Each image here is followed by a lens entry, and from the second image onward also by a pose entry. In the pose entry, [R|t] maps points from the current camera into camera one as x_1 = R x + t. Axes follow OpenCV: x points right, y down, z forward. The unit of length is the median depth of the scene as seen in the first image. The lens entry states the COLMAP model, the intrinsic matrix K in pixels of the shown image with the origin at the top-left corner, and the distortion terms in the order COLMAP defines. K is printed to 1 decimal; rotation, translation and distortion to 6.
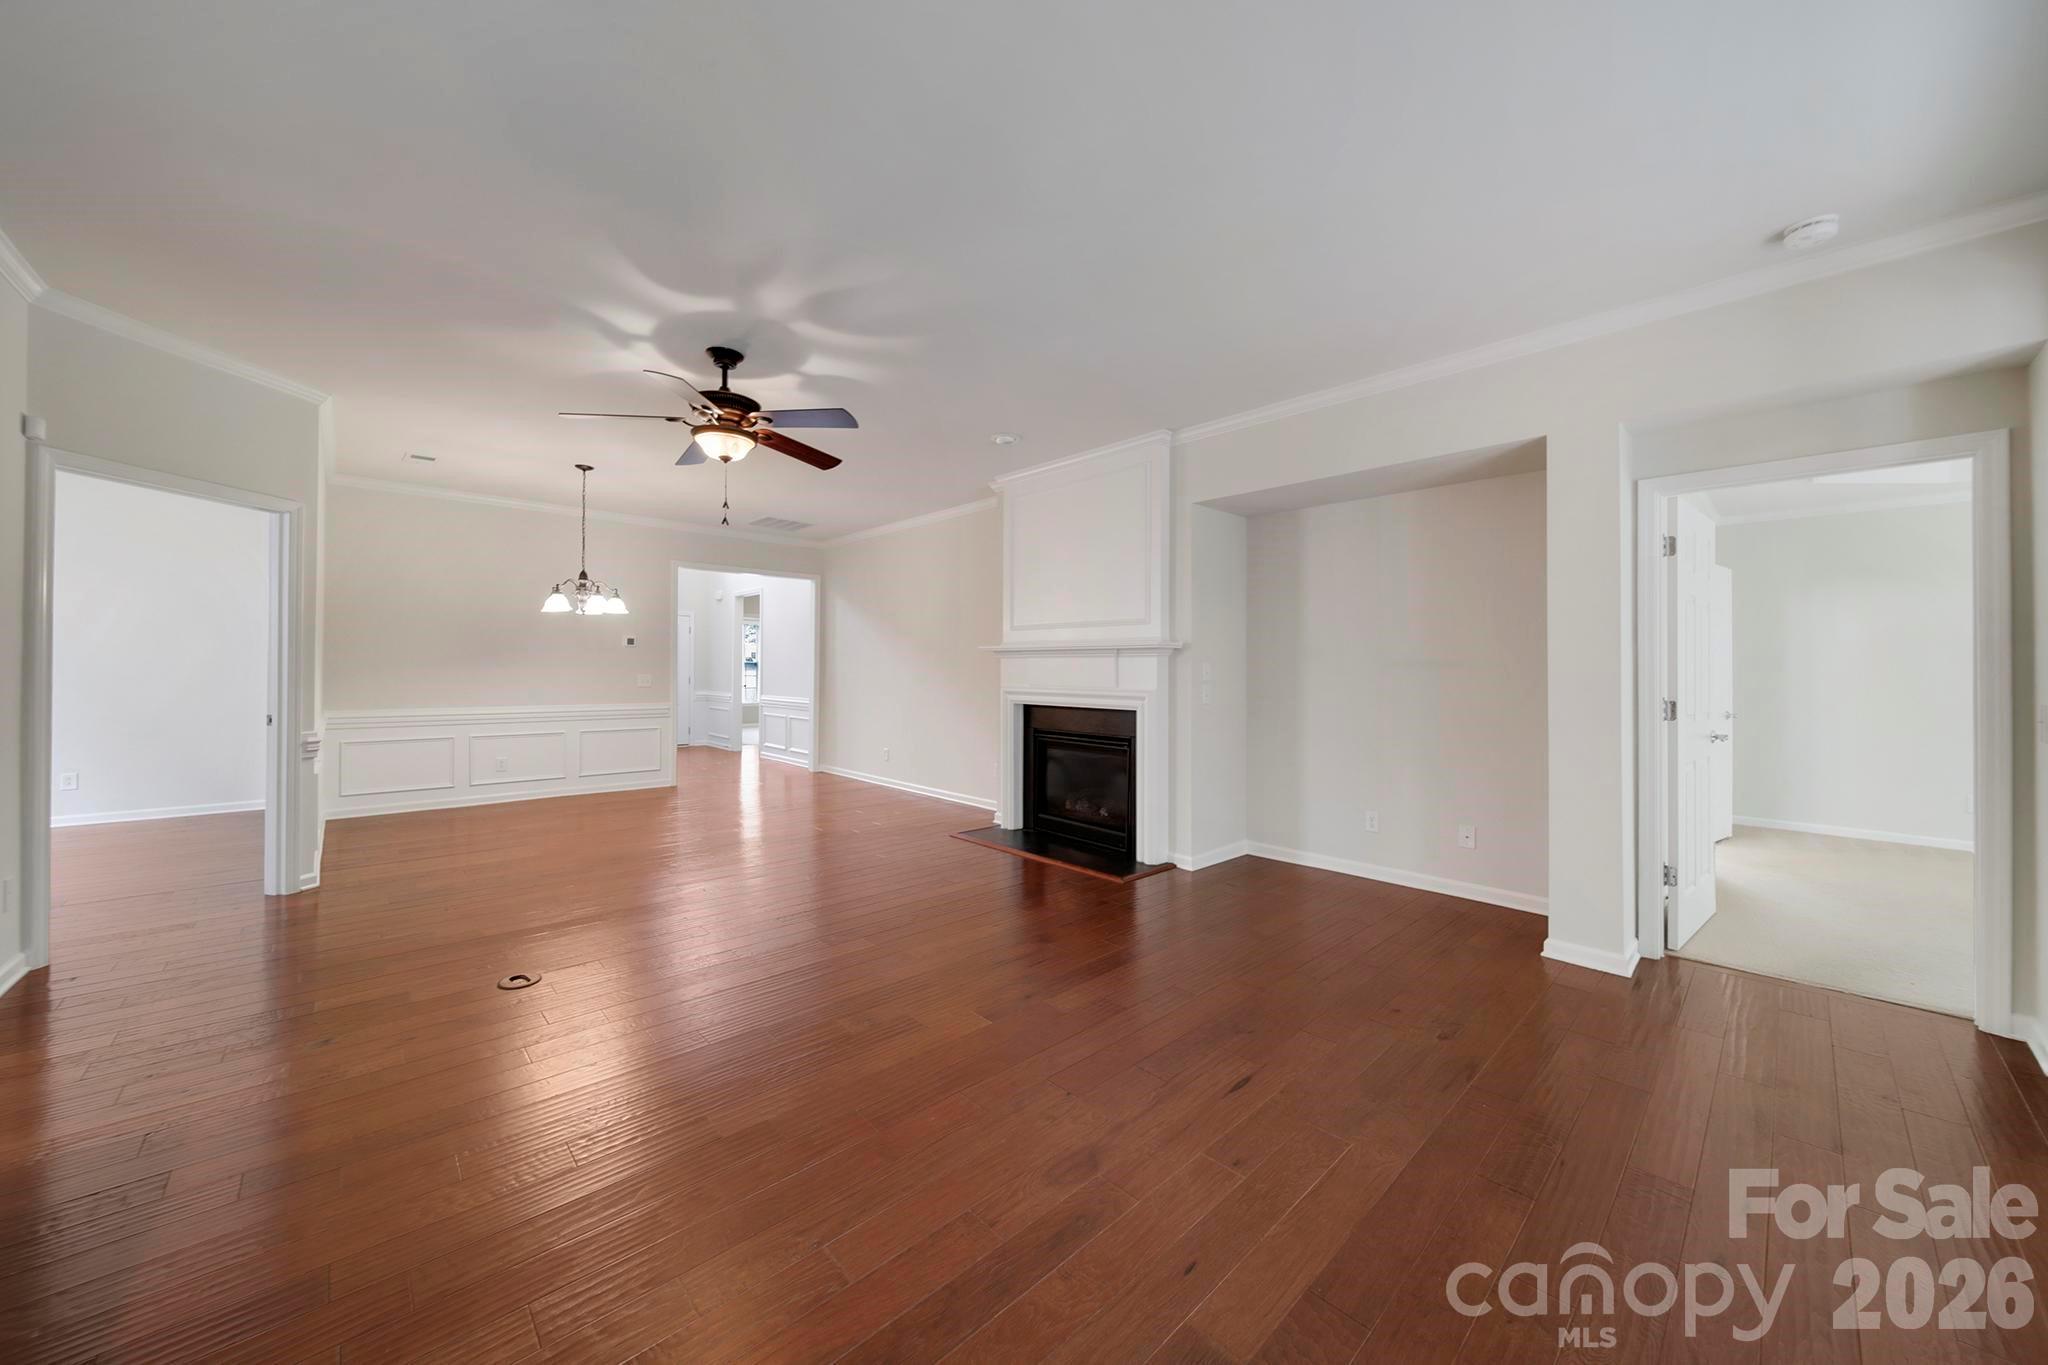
lens RADIAL K [[723.1, 0, 1056.9], [0, 723.1, 668.0], [0, 0, 1]] dist [0.002420, -0.000770]
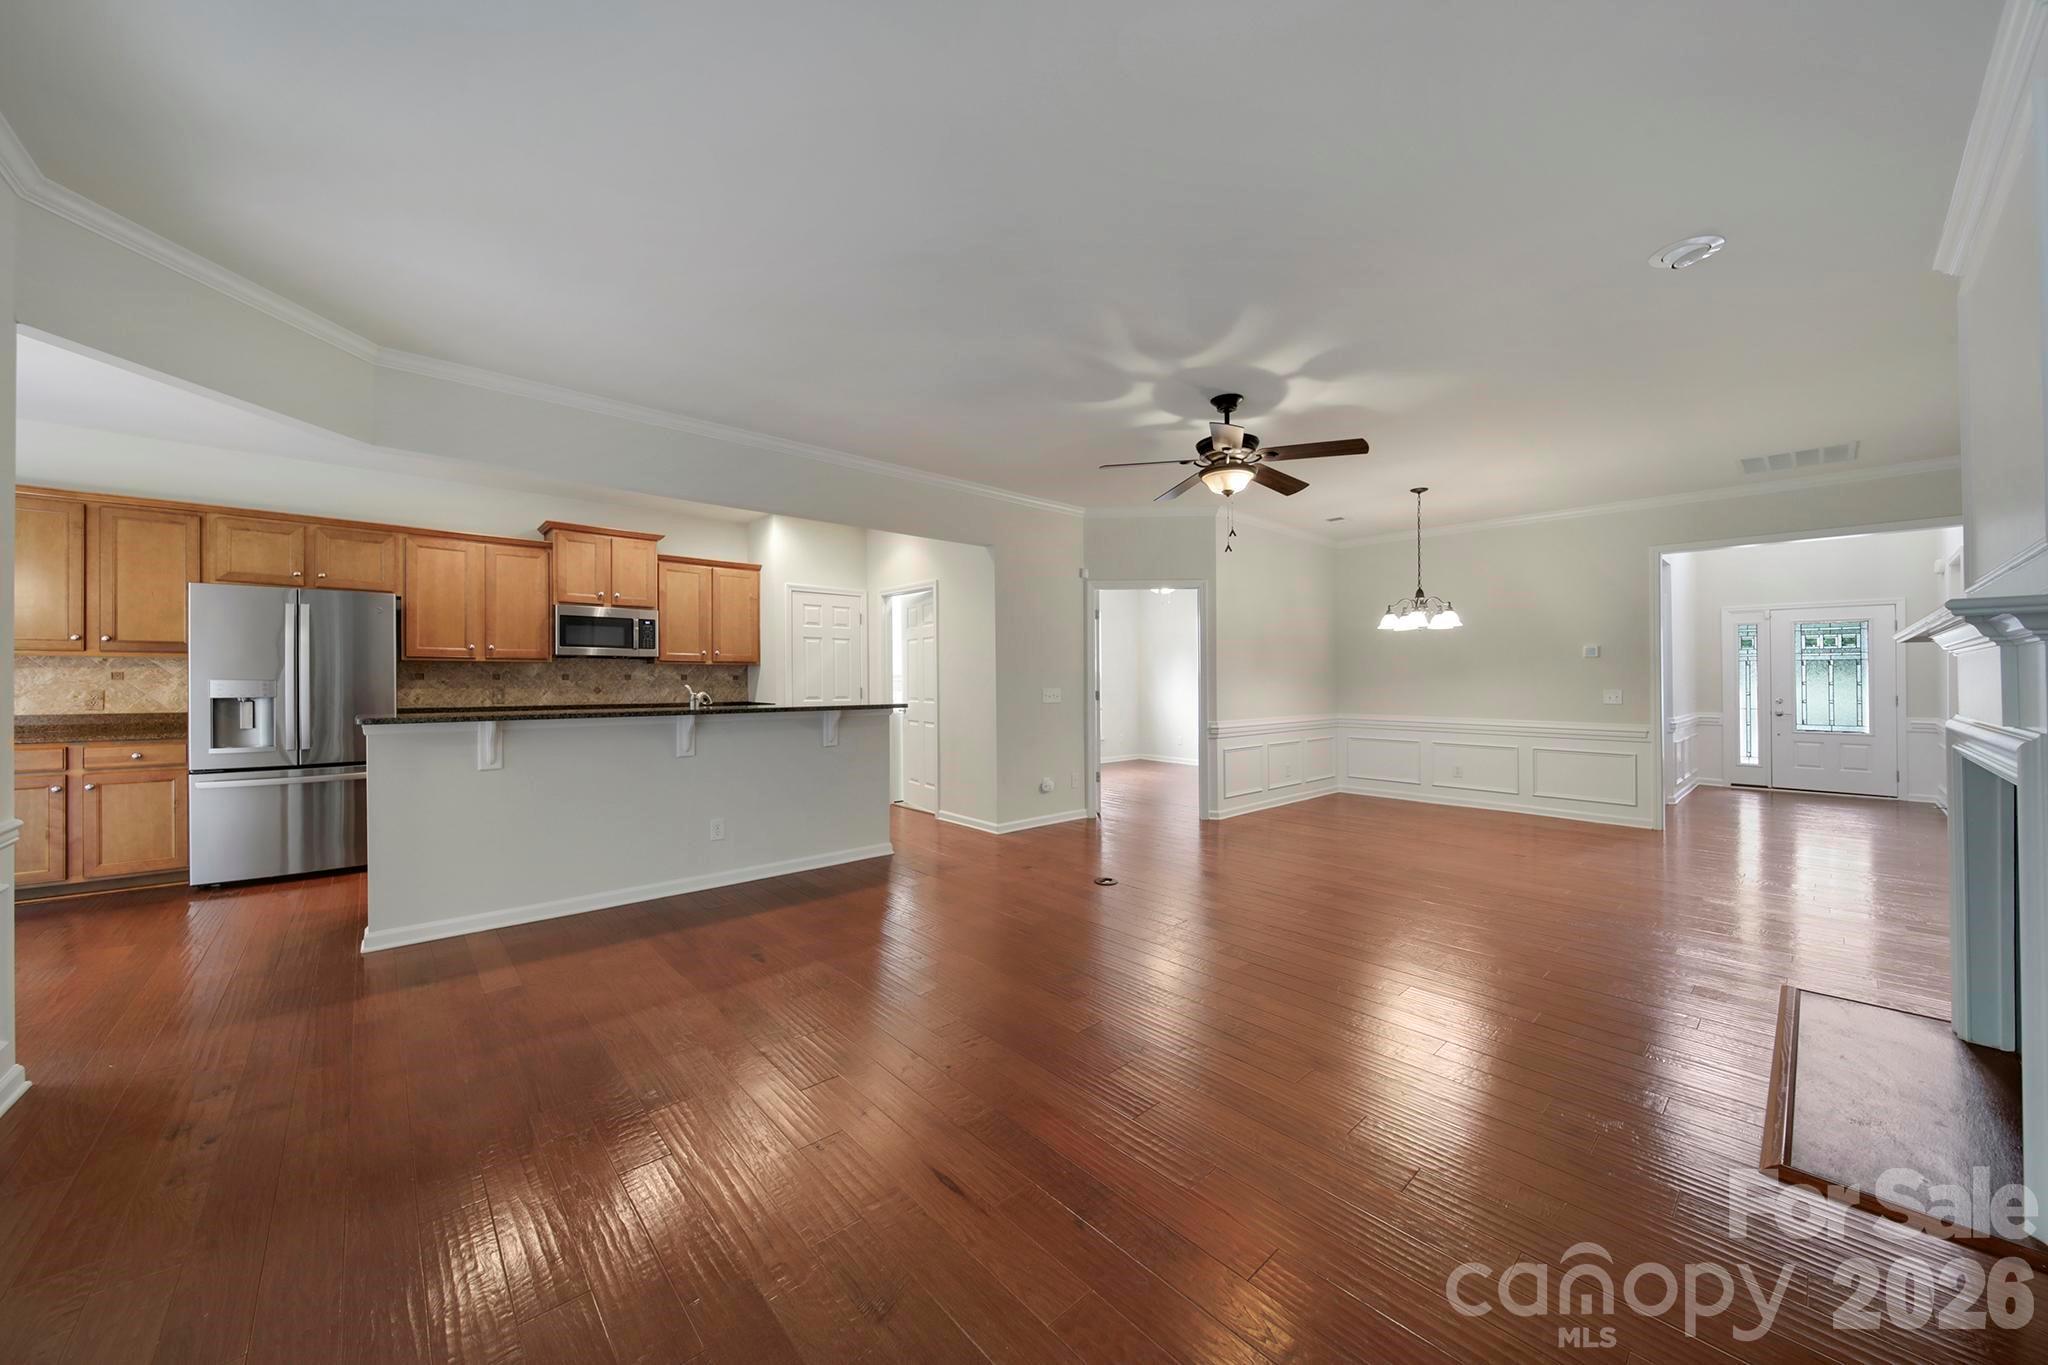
lens RADIAL K [[723.1, 0, 996.9], [0, 723.1, 682.3], [0, 0, 1]] dist [0.002420, -0.000770]
pose [[-0.062457, -0.001591, -0.998046, 0.492841], [0.000178, 0.999999, -0.001605, 0.003128], [0.998048, -0.000278, -0.062456, 0.520519]]
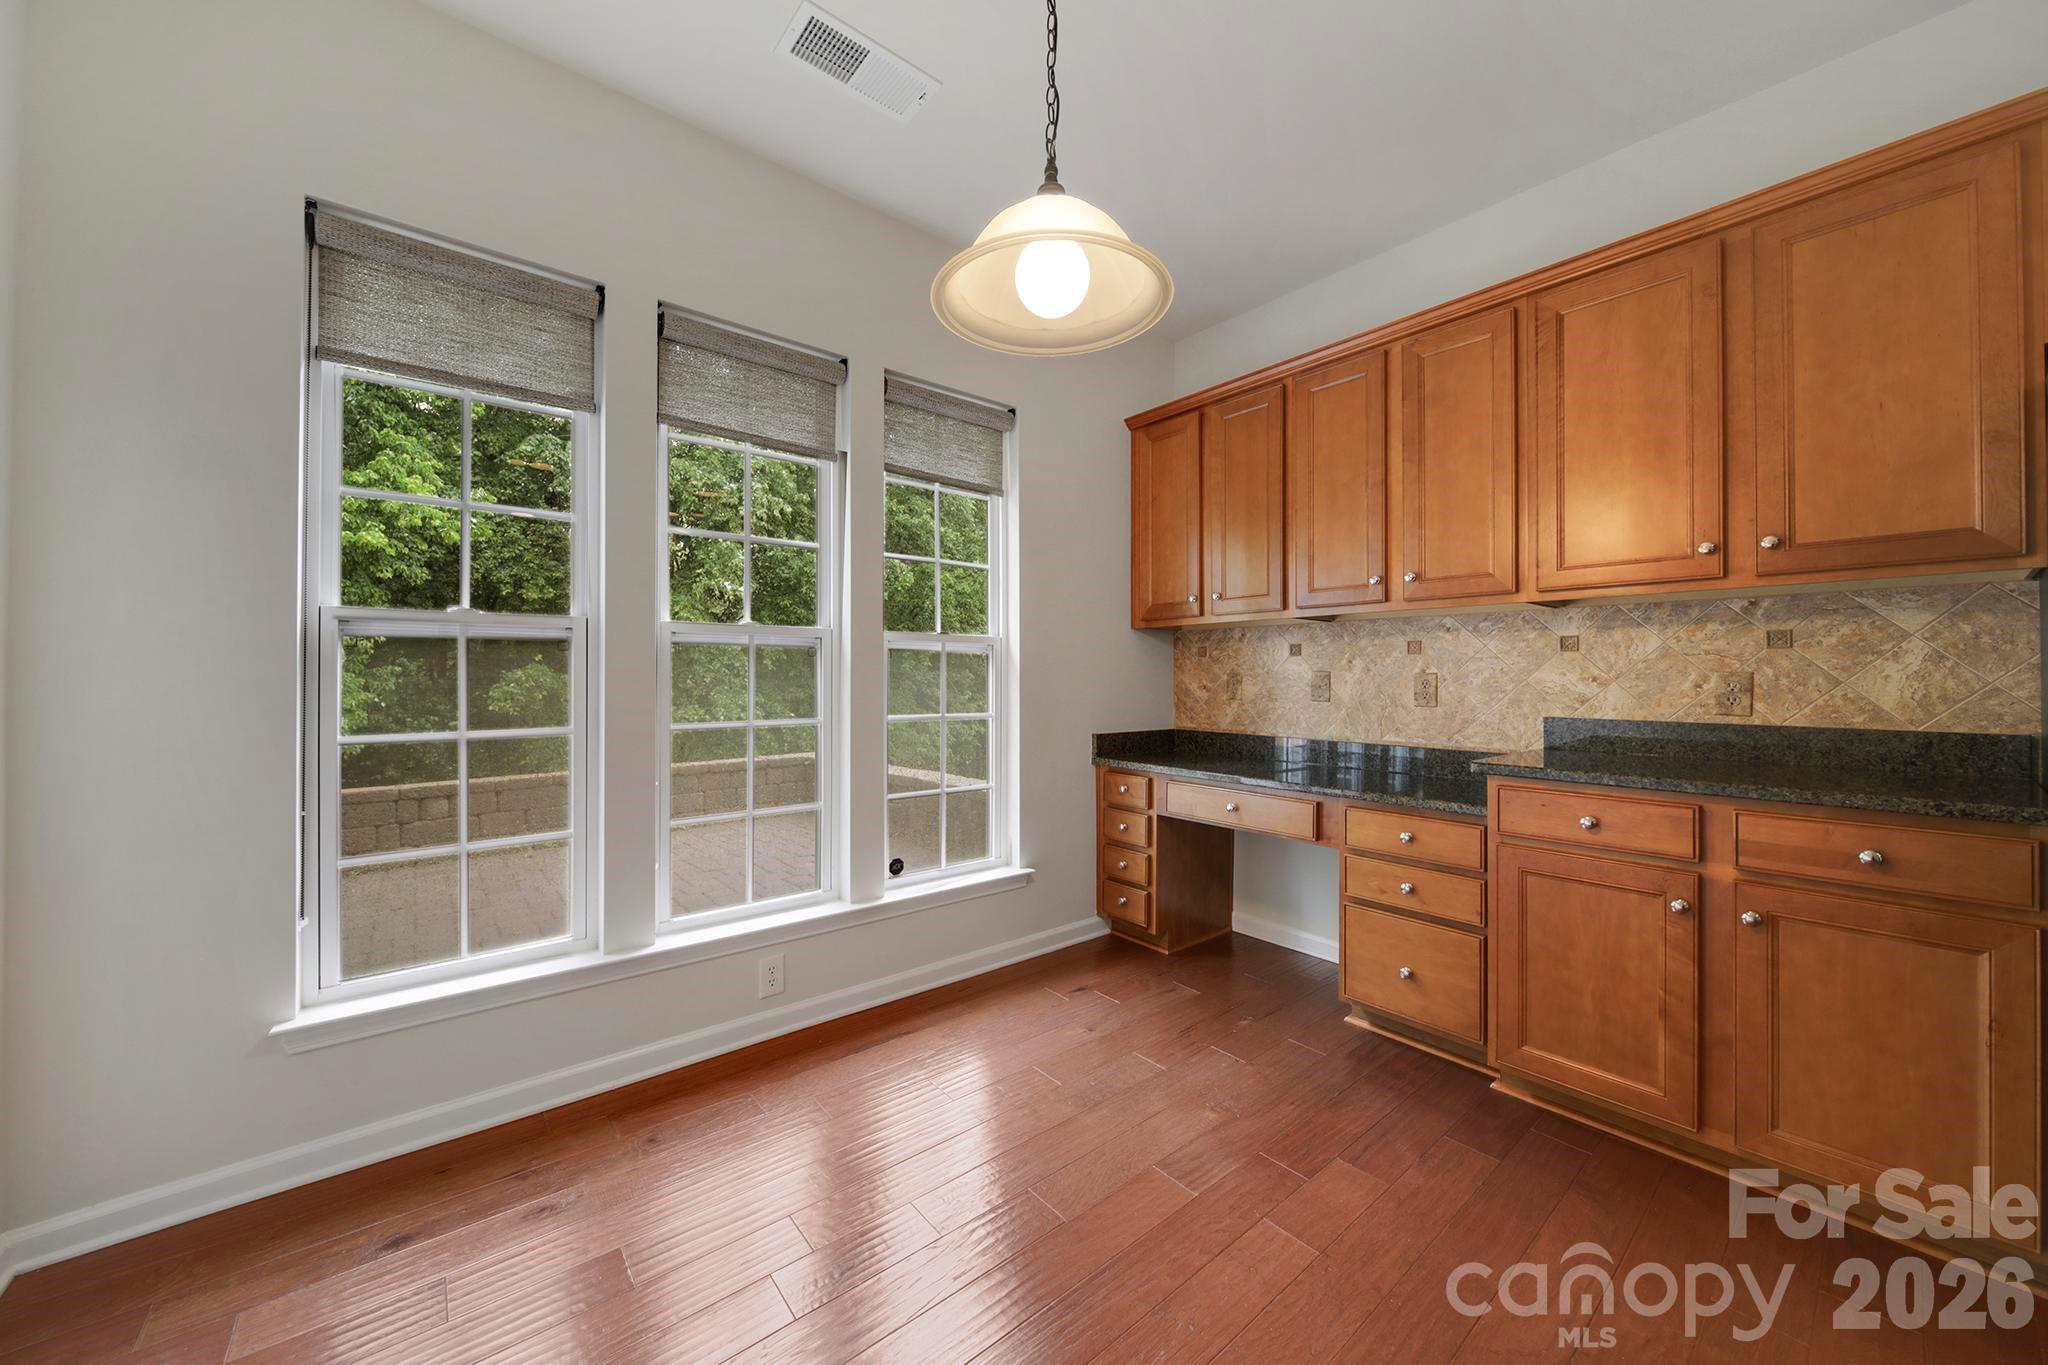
lens RADIAL K [[723.1, 0, 1032.7], [0, 723.1, 672.3], [0, 0, 1]] dist [0.002420, -0.000770]
pose [[-0.997219, -0.005790, 0.074301, 0.013970], [-0.006474, 0.999939, -0.008975, 0.018050], [-0.074244, -0.009431, -0.997195, -0.239273]]
